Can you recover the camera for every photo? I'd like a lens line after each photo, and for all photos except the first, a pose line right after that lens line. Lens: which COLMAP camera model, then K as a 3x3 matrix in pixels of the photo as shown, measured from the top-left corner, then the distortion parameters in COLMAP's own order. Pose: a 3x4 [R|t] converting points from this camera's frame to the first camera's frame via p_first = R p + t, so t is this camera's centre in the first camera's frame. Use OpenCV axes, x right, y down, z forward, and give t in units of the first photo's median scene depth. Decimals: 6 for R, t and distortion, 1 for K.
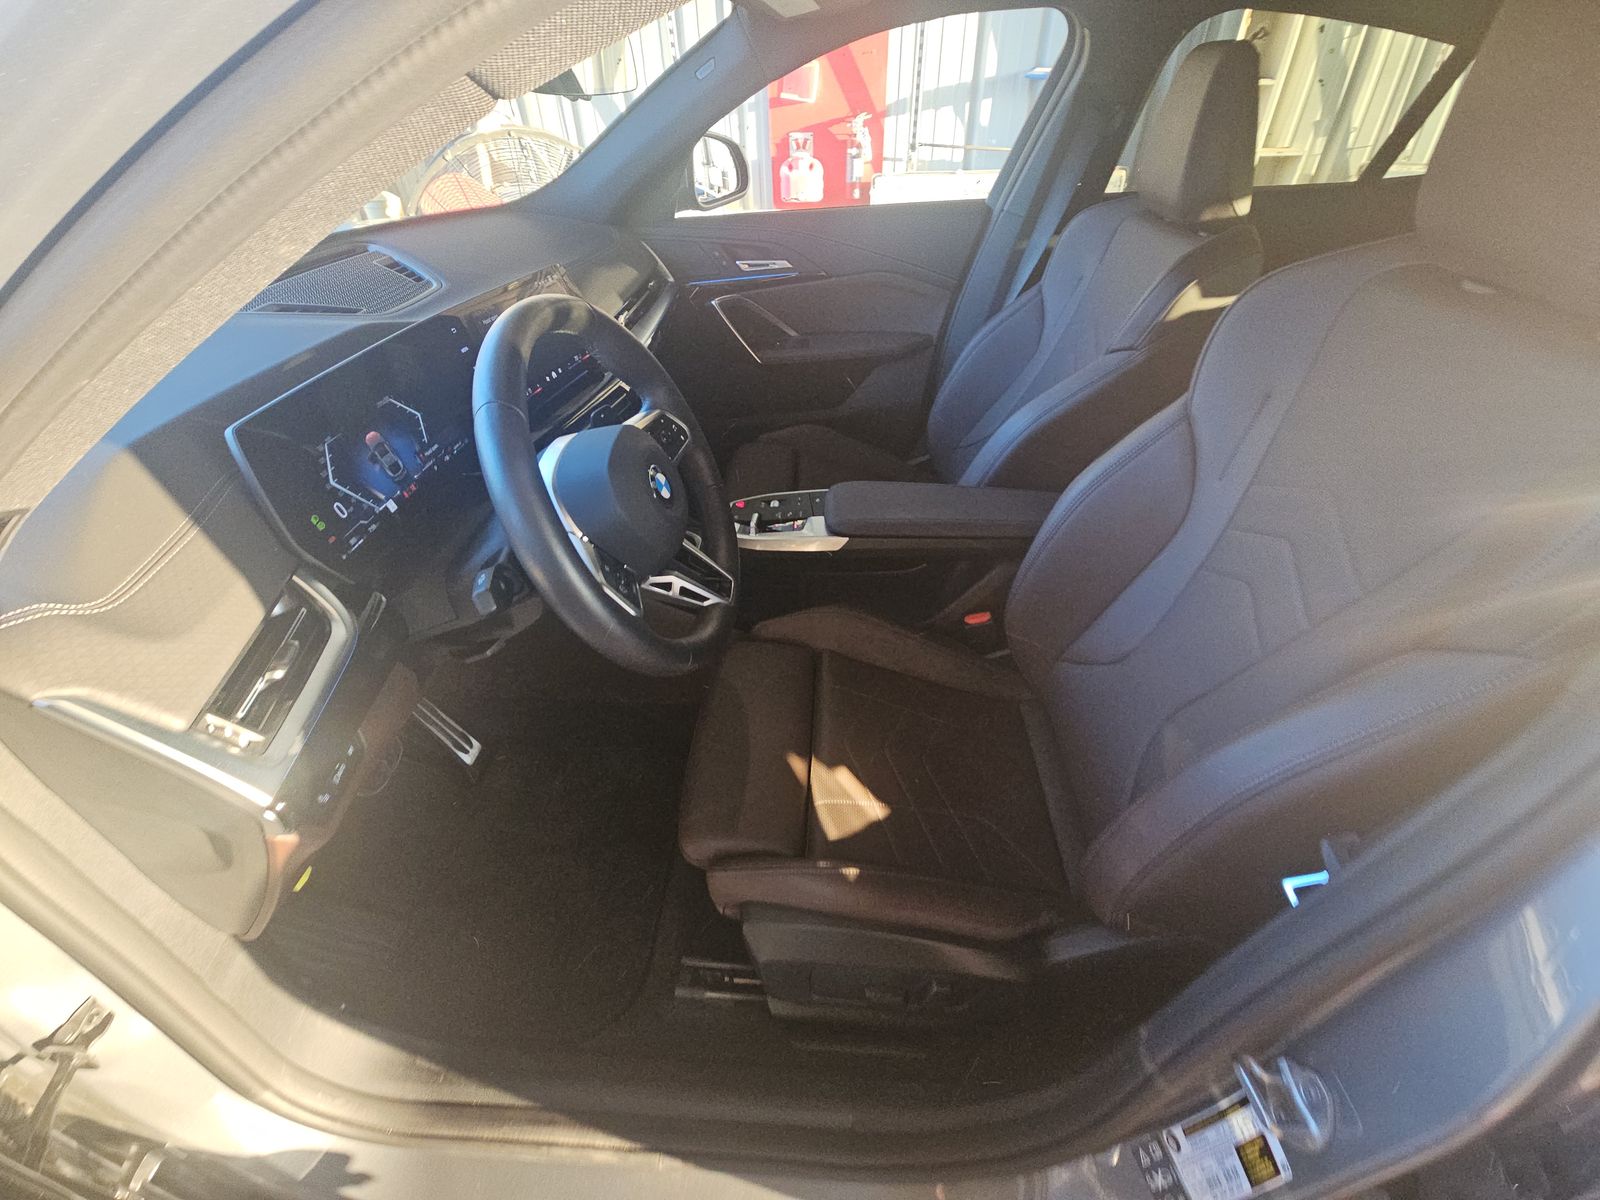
lens RADIAL K [[642.1, 0, 802.7], [0, 642.1, 604.3], [0, 0, 1]] dist [-0.000441, -0.000193]
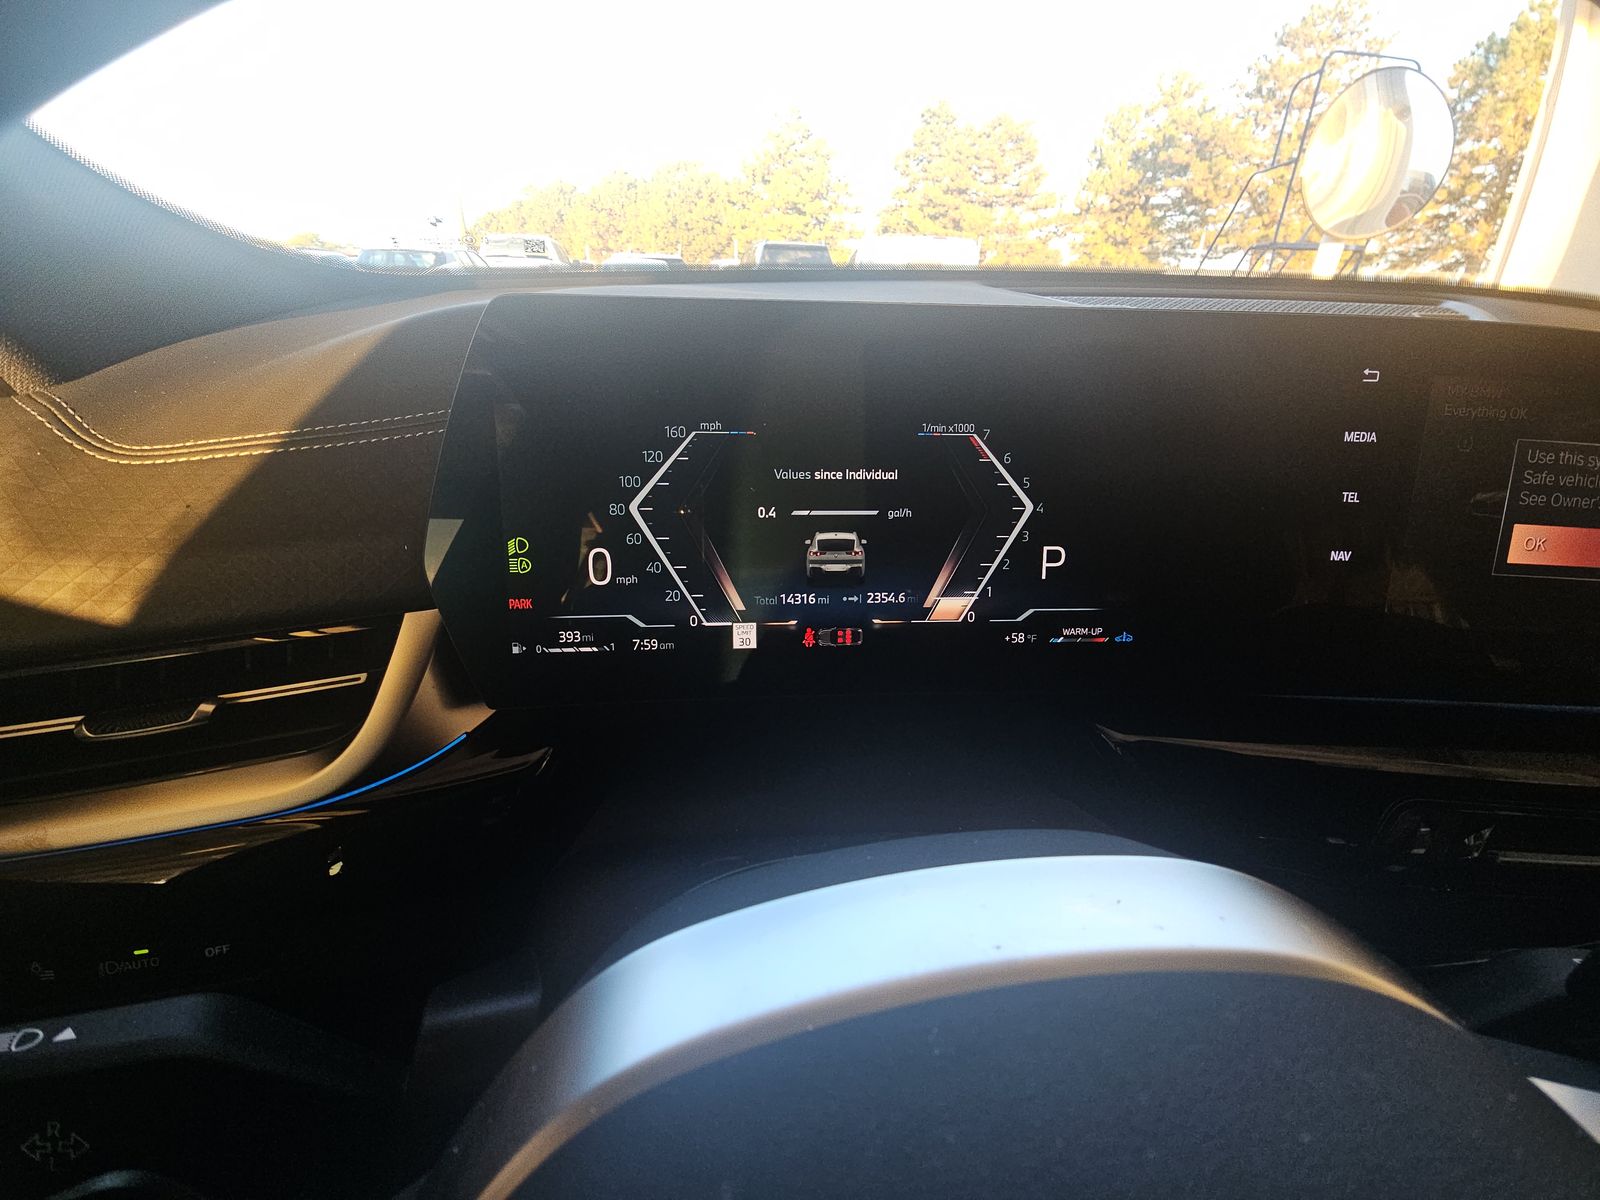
lens RADIAL K [[641.5, 0, 799.0], [0, 641.5, 608.1], [0, 0, 1]] dist [0.022539, -0.020167]
pose [[0.125590, 0.447025, -0.885661, -0.255549], [-0.643899, 0.715879, 0.270023, -0.248692], [0.754733, 0.536364, 0.377746, 0.741871]]
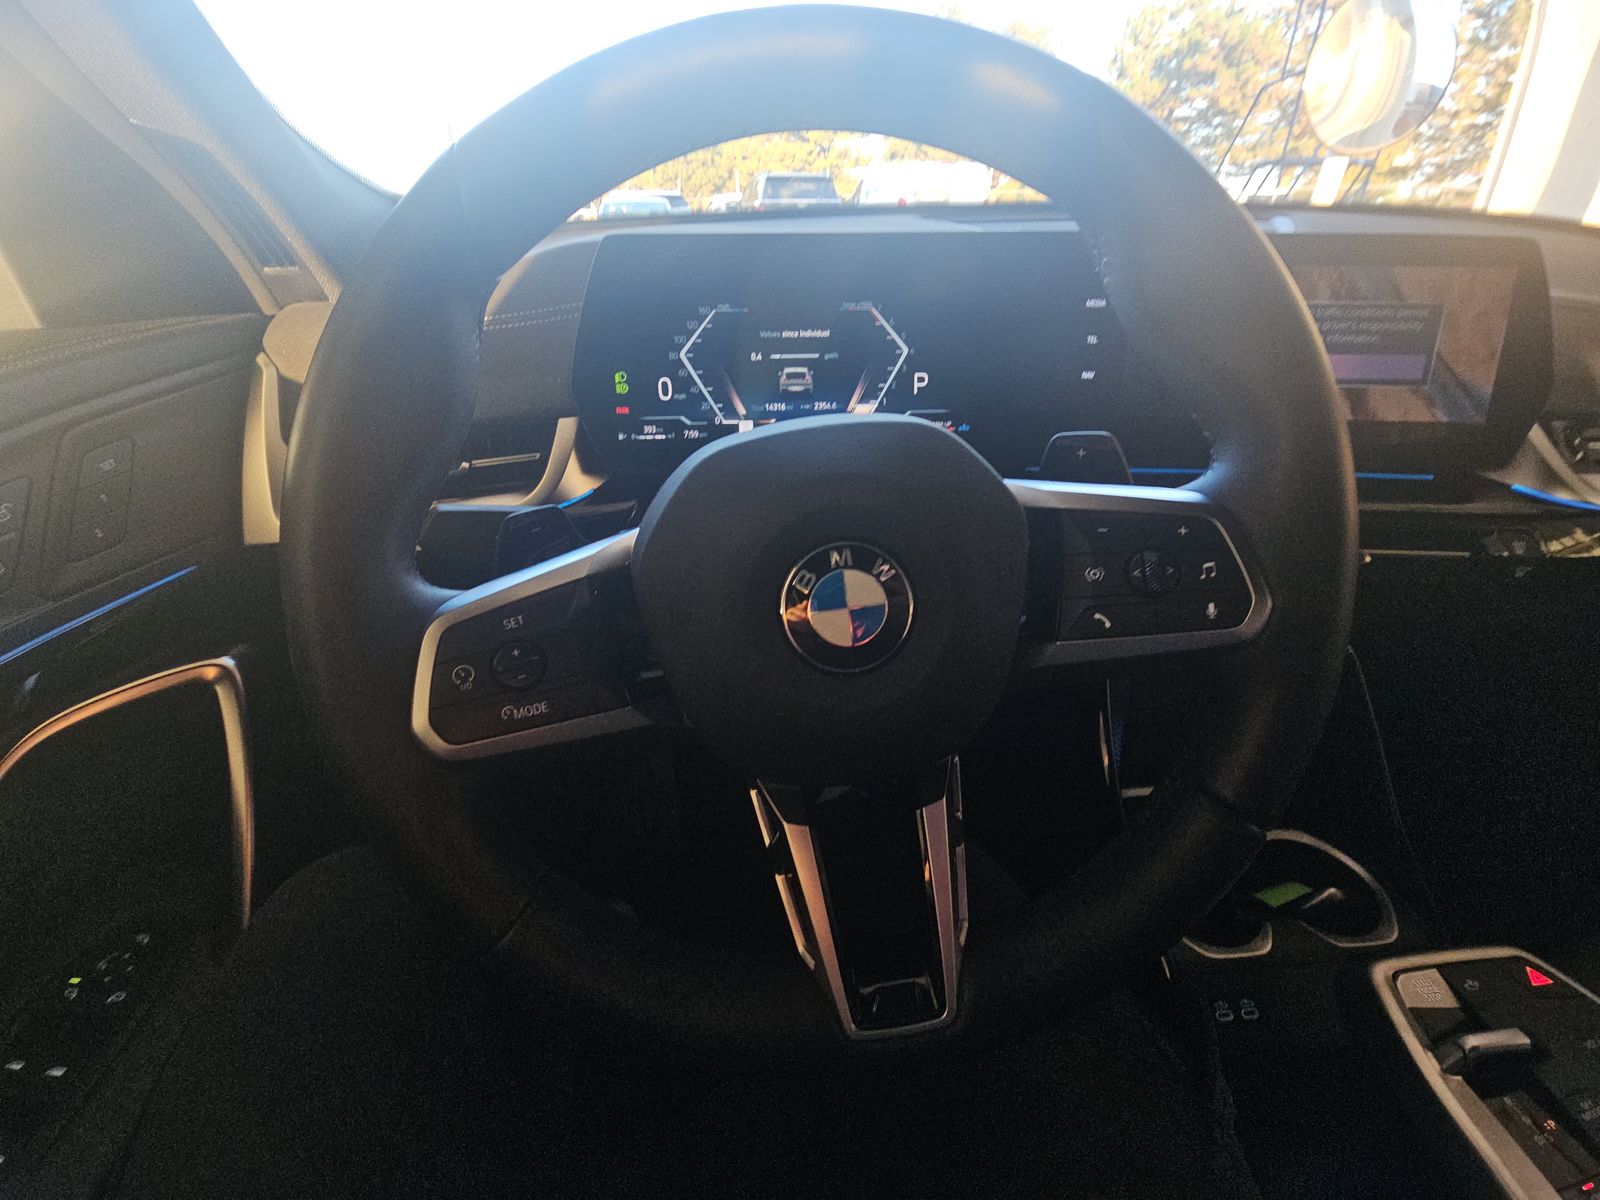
lens RADIAL K [[641.5, 0, 799.0], [0, 641.5, 608.1], [0, 0, 1]] dist [0.022539, -0.020167]
pose [[0.118345, 0.512275, -0.850628, 0.049044], [-0.620598, 0.706886, 0.339367, -0.245633], [0.775147, 0.487735, 0.401573, 0.733809]]
